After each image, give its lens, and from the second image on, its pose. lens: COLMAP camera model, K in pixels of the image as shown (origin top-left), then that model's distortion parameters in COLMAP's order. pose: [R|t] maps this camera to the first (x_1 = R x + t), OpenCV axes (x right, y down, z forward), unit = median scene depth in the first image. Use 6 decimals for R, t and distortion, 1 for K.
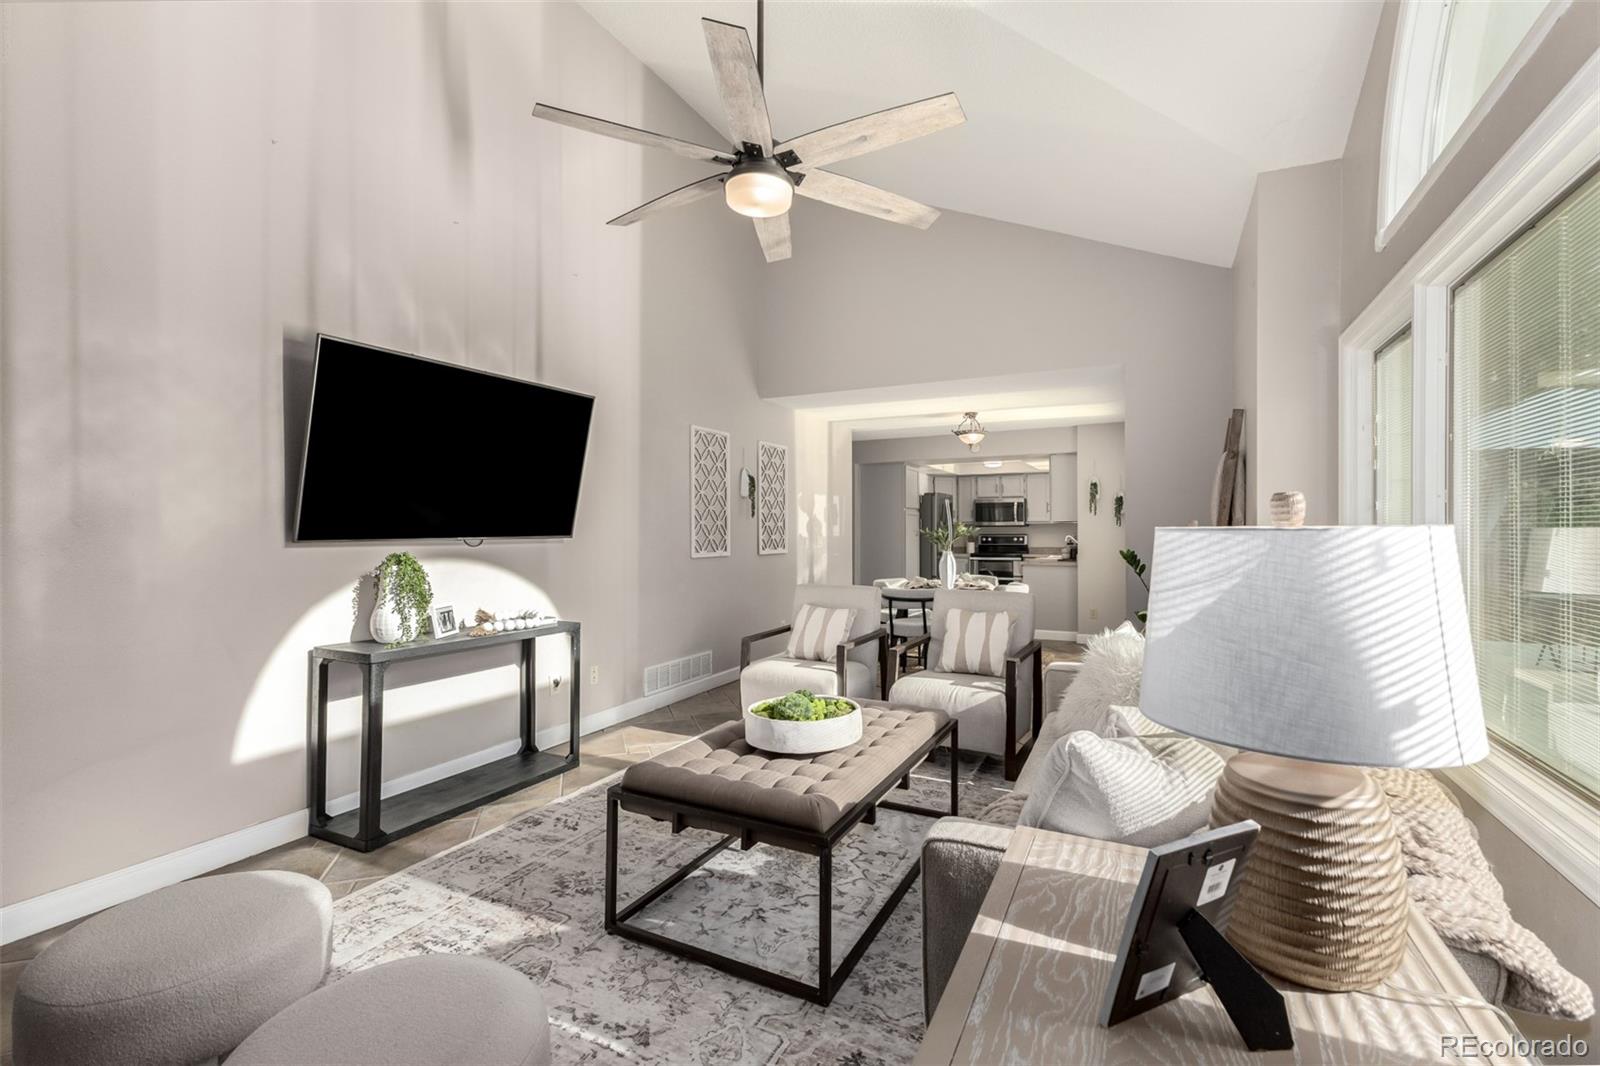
lens RADIAL K [[706.2, 0, 800.1], [0, 706.2, 532.1], [0, 0, 1]] dist [0.011604, -0.001104]
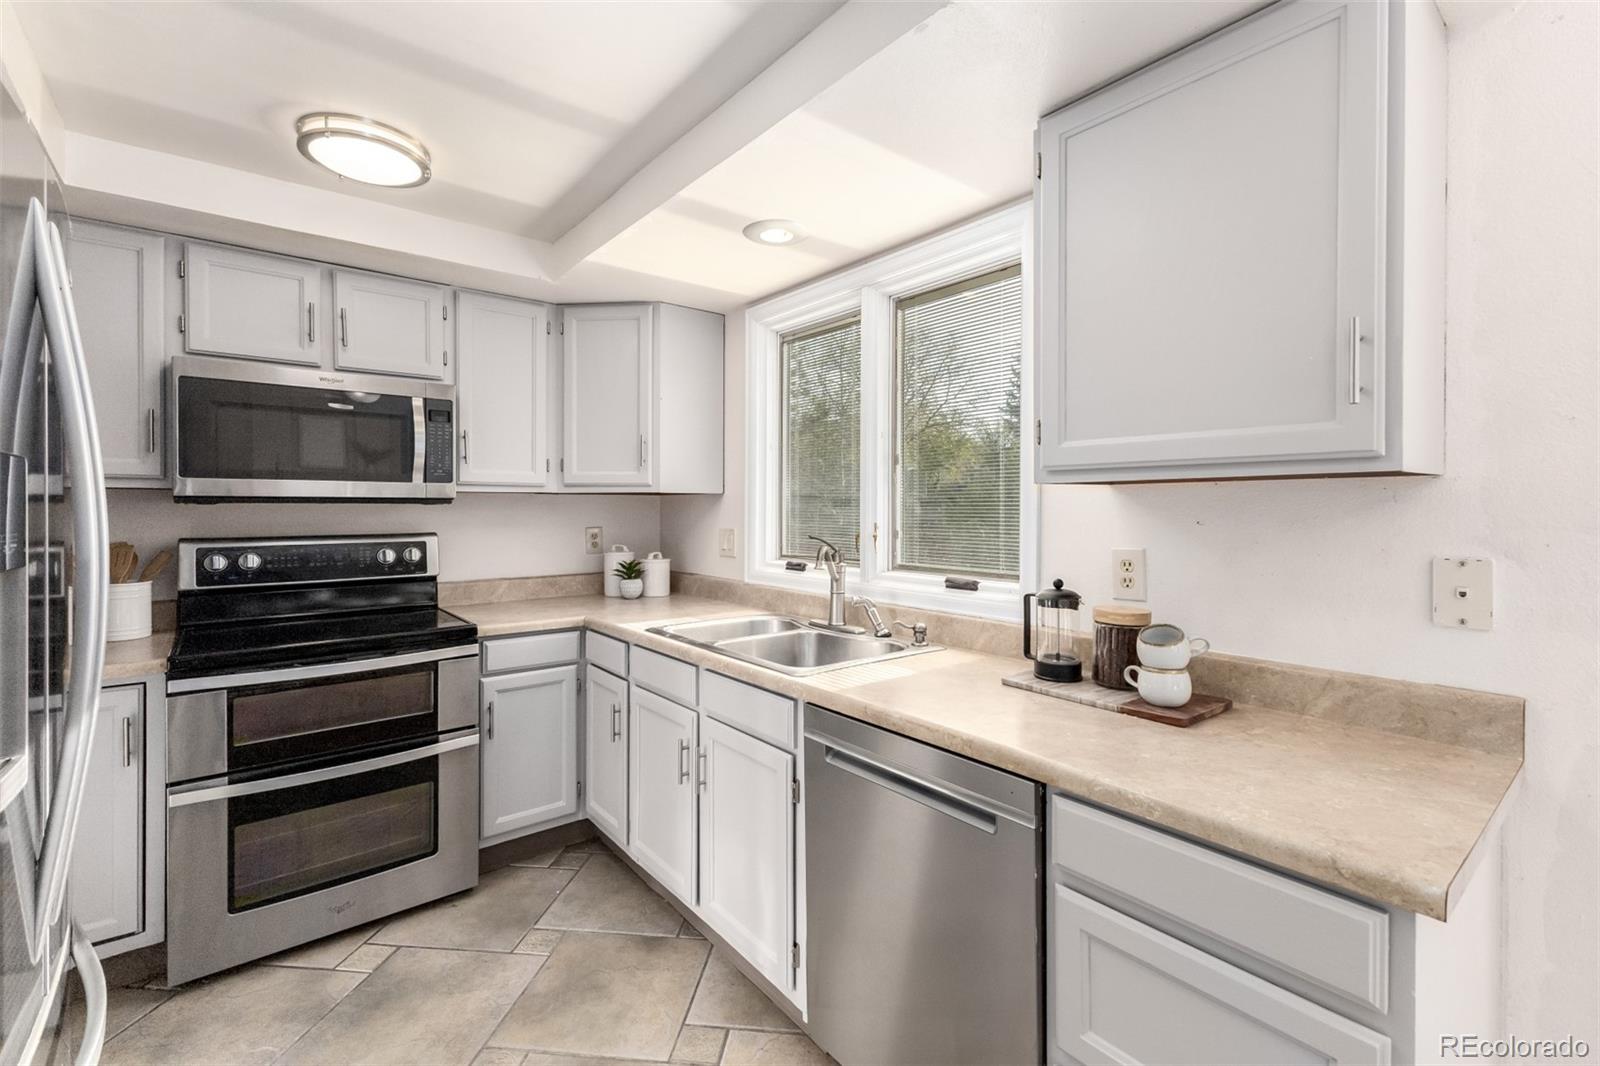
lens RADIAL K [[706.2, 0, 814.6], [0, 706.2, 503.8], [0, 0, 1]] dist [0.011604, -0.001104]
pose [[0.400010, -0.003924, 0.916502, 0.184142], [-0.003679, 0.999976, 0.005887, -0.012019], [-0.916503, -0.005727, 0.399986, 0.999649]]
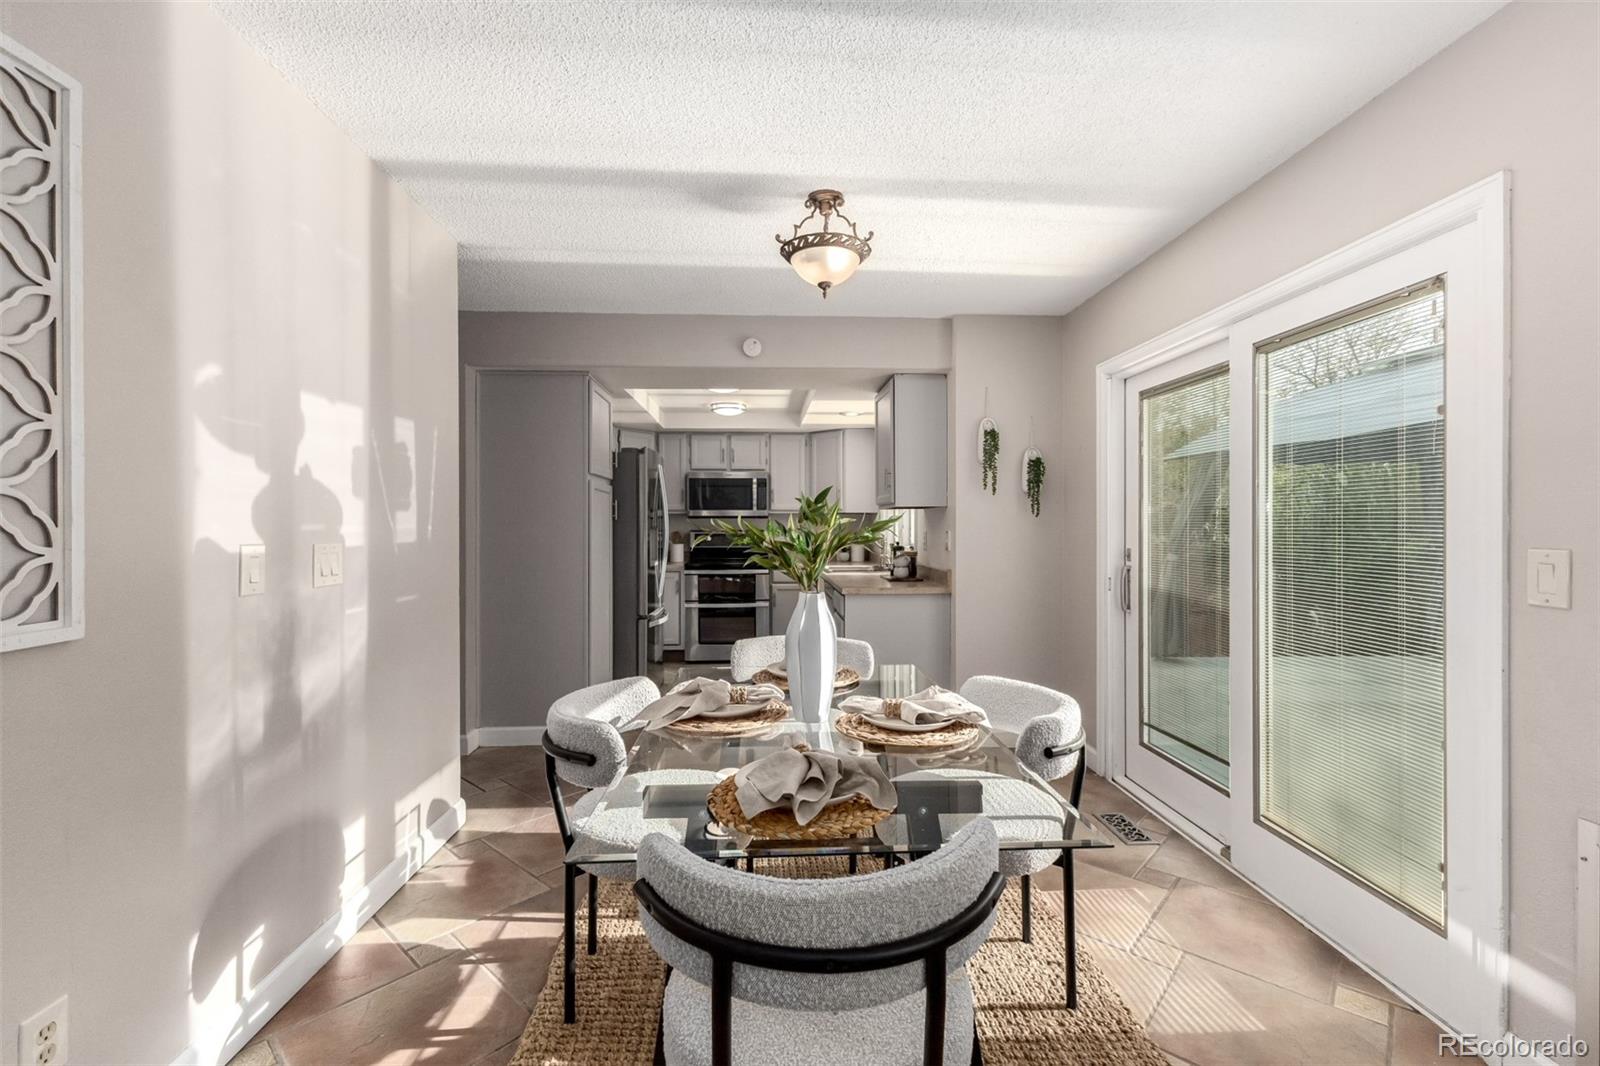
lens RADIAL K [[706.2, 0, 791.9], [0, 706.2, 531.6], [0, 0, 1]] dist [0.011604, -0.001104]
pose [[0.872041, -0.006646, 0.489387, 0.042356], [0.002667, 0.999957, 0.008828, -0.001818], [-0.489425, -0.006393, 0.872022, 0.570517]]
